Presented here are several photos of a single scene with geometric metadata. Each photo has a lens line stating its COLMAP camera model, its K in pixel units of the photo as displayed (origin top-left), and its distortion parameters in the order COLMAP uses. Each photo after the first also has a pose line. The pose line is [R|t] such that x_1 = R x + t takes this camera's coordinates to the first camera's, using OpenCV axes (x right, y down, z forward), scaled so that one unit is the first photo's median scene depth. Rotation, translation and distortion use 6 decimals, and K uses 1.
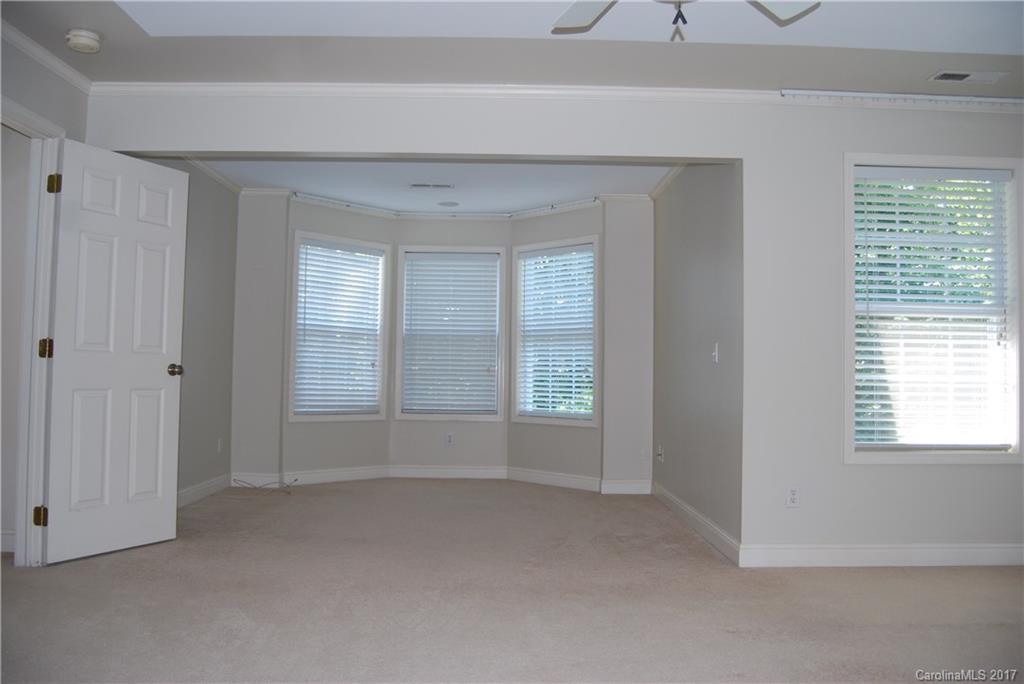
lens RADIAL K [[797.3, 0, 512.0], [0, 797.3, 342.0], [0, 0, 1]] dist [-0.088326, 0.012520]
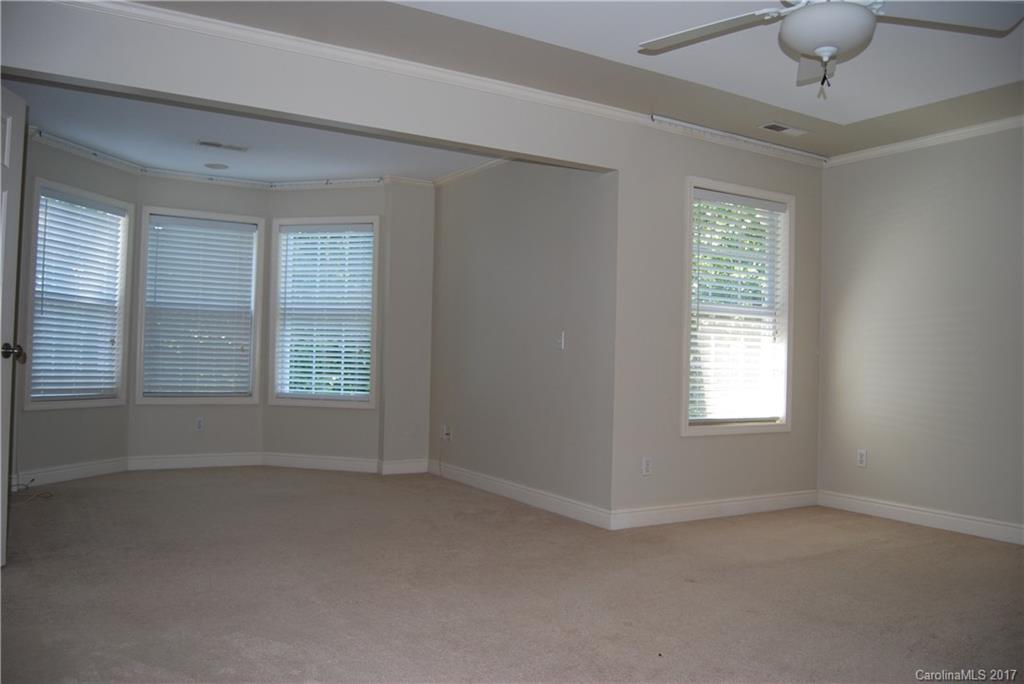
lens RADIAL K [[797.3, 0, 512.0], [0, 797.3, 342.0], [0, 0, 1]] dist [-0.088326, 0.012520]
pose [[0.861480, 0.017097, 0.507504, -0.231379], [-0.032871, 0.999214, 0.022135, -0.004101], [-0.506726, -0.035751, 0.861365, 0.050456]]
